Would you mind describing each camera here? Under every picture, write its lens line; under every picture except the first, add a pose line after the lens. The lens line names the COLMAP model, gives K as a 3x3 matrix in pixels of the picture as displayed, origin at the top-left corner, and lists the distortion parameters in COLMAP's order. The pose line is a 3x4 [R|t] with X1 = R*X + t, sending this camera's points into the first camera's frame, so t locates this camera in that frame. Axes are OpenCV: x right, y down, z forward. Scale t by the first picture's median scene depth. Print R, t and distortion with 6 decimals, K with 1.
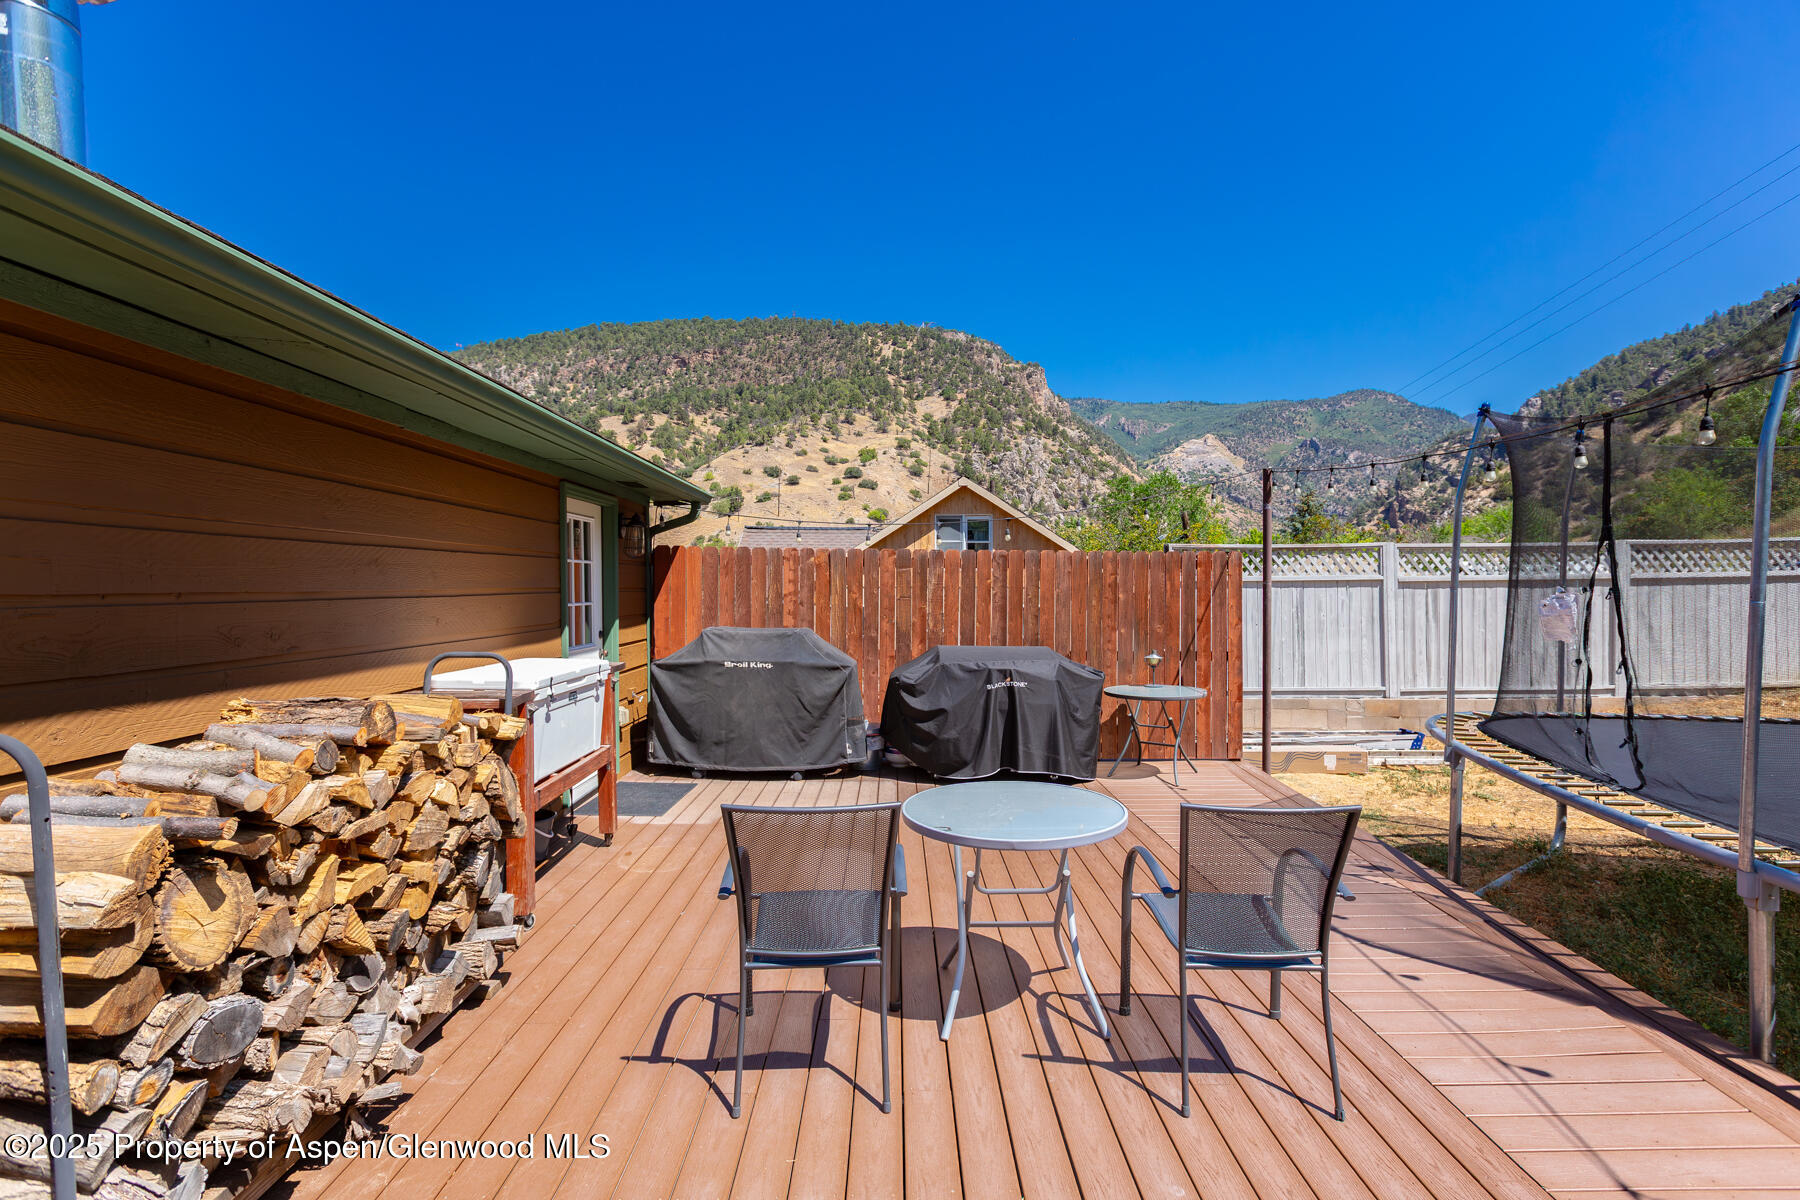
lens RADIAL K [[822.6, 0, 908.1], [0, 822.6, 597.3], [0, 0, 1]] dist [0.004293, 0.000099]
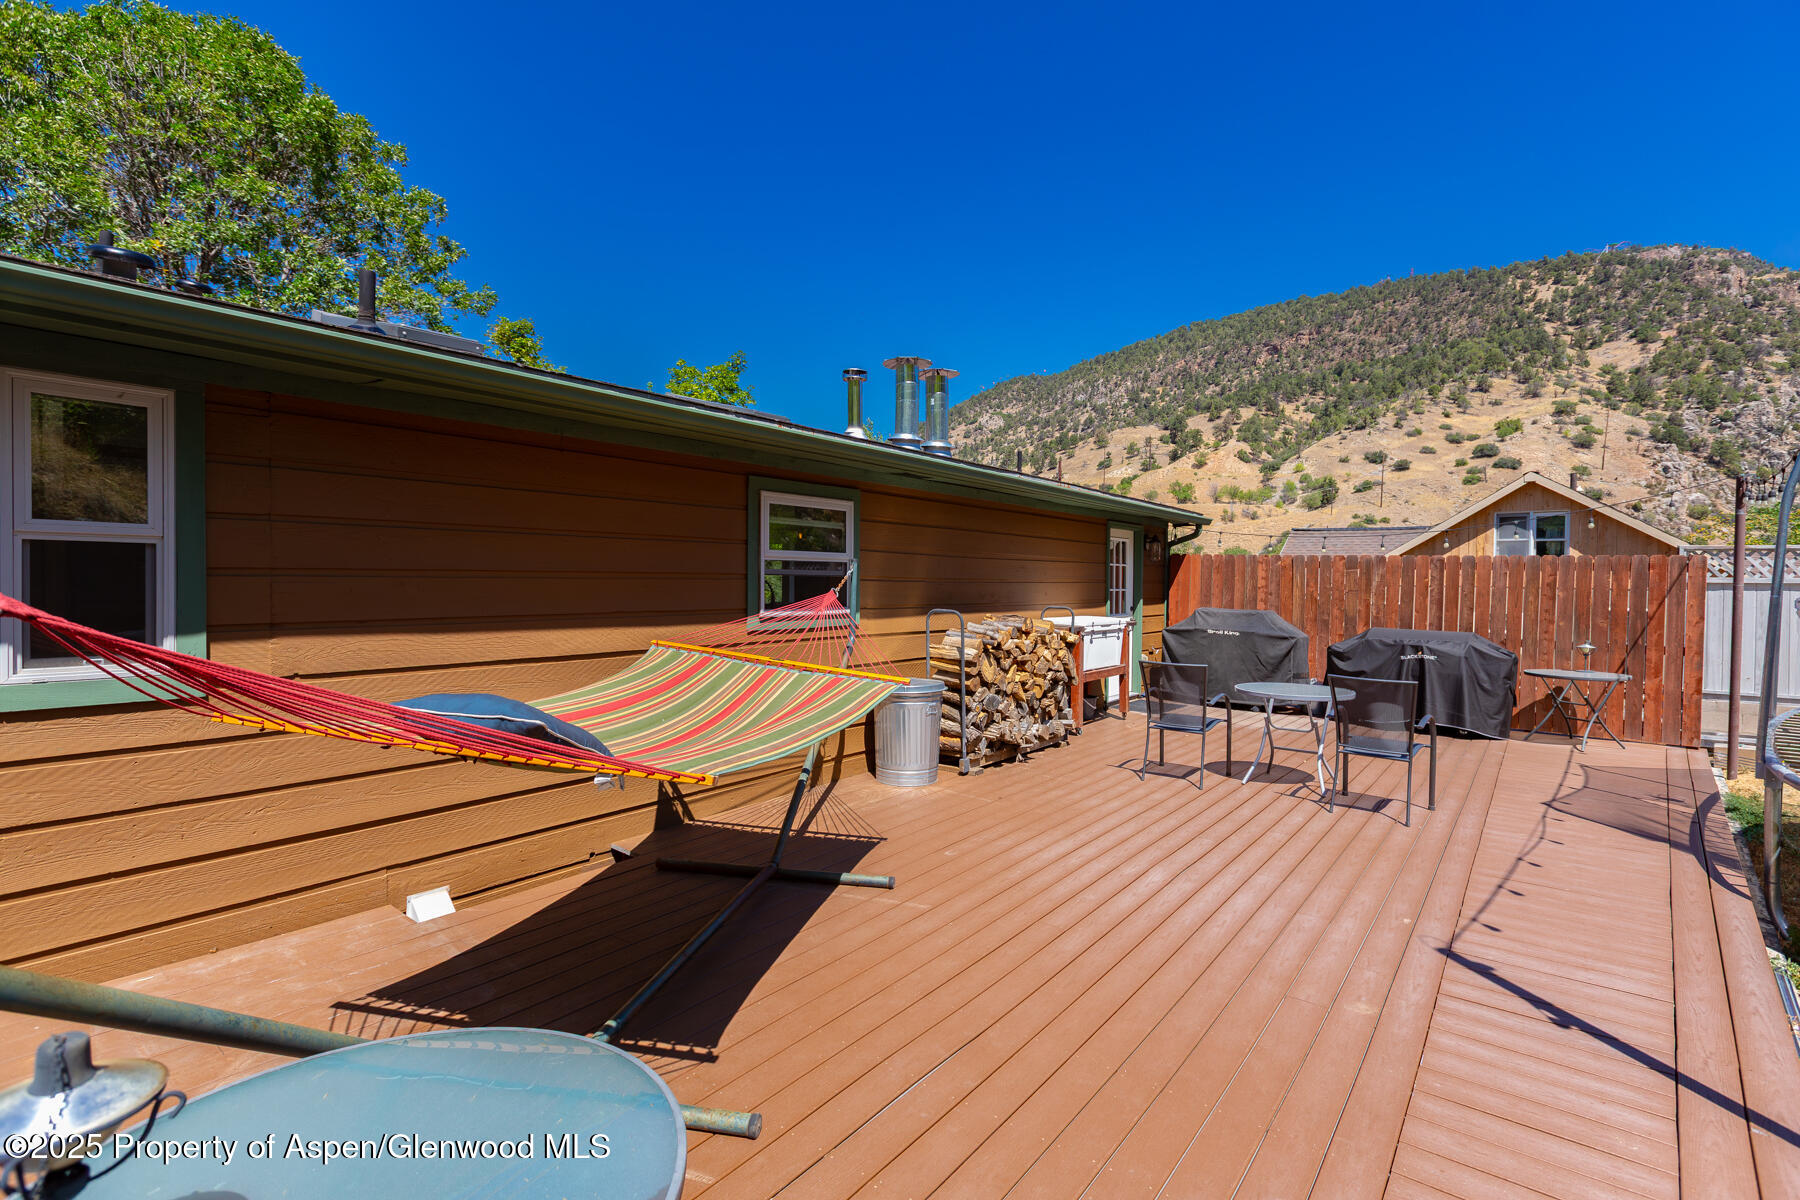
lens RADIAL K [[822.6, 0, 913.0], [0, 822.6, 597.8], [0, 0, 1]] dist [0.004293, 0.000099]
pose [[0.780593, 0.025703, -0.624511, 0.273989], [-0.023052, 0.999658, 0.012329, 0.010956], [0.624614, 0.004773, 0.780919, -0.490582]]
